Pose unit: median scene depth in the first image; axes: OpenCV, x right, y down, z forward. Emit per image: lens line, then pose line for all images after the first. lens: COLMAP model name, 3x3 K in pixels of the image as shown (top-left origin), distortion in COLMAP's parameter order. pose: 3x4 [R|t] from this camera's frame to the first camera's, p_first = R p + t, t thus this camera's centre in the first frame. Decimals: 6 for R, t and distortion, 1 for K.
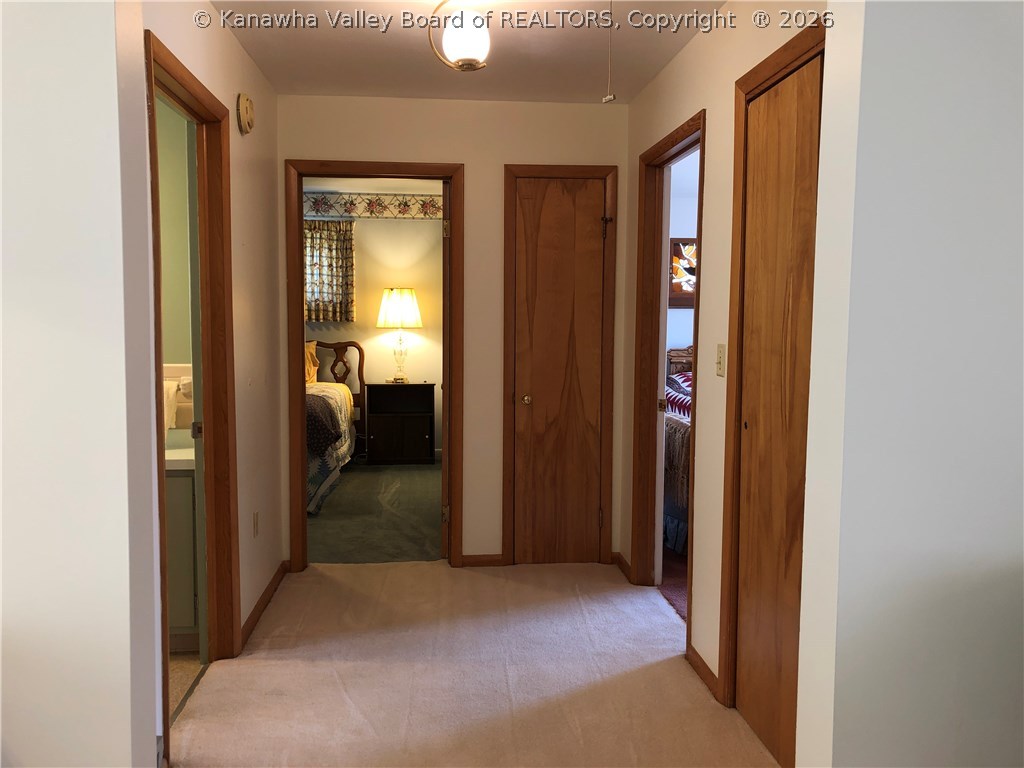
lens RADIAL K [[826.2, 0, 512.0], [0, 826.2, 384.0], [0, 0, 1]] dist [0.044841, -0.049576]
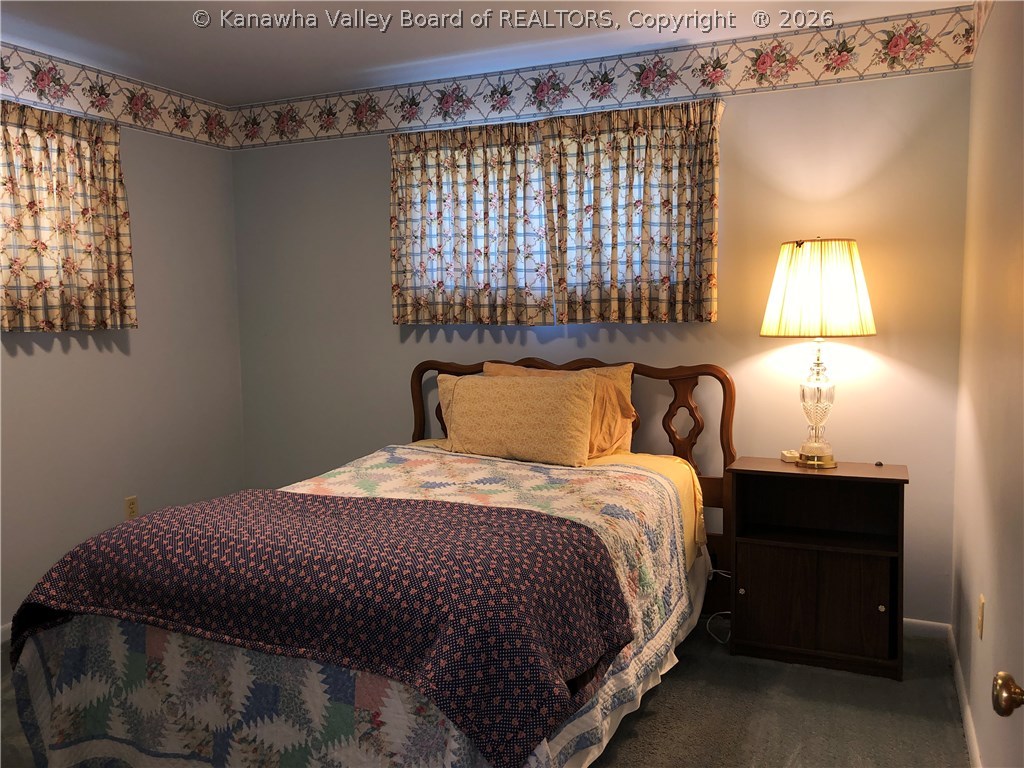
lens RADIAL K [[826.2, 0, 512.0], [0, 826.2, 384.0], [0, 0, 1]] dist [0.044841, -0.049576]
pose [[0.872228, 0.025560, -0.488431, -0.063379], [-0.023285, 0.999671, 0.010733, -0.043504], [0.488545, 0.002011, 0.872536, 0.547292]]
